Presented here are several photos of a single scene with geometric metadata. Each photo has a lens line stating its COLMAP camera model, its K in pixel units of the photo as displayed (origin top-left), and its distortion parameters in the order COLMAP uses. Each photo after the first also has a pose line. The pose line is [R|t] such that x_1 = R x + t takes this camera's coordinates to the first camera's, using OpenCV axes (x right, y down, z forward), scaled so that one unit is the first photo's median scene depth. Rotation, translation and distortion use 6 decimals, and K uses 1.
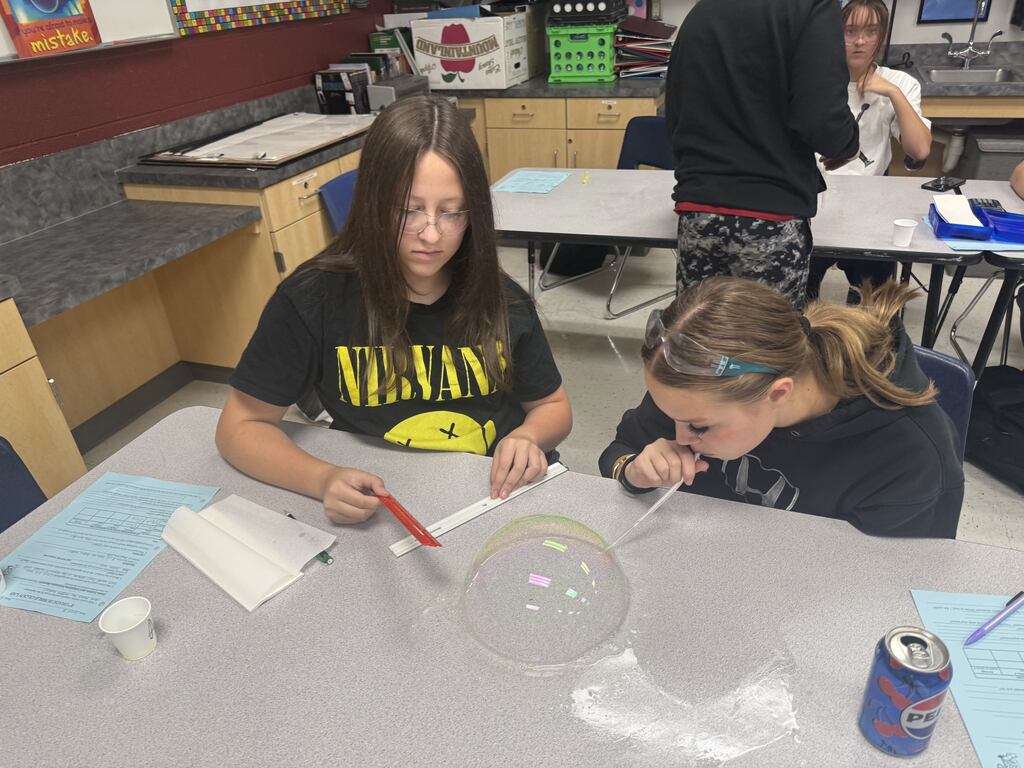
lens RADIAL K [[717.4, 0, 521.9], [0, 717.4, 396.7], [0, 0, 1]] dist [-0.004633, -0.001598]
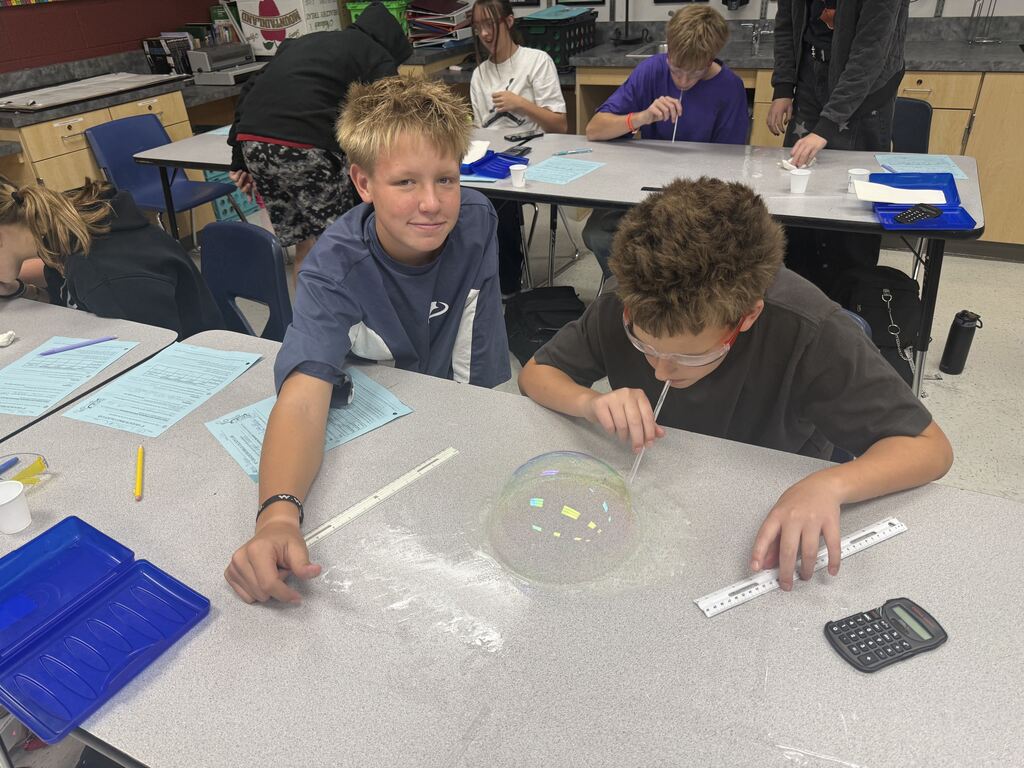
lens RADIAL K [[727.2, 0, 512.0], [0, 727.2, 384.0], [0, 0, 1]] dist [-0.004771, 0.001135]
pose [[0.998230, 0.036988, -0.046560, 0.418104], [-0.036494, 0.999269, 0.011430, 0.086326], [0.046949, -0.009711, 0.998850, -0.186571]]
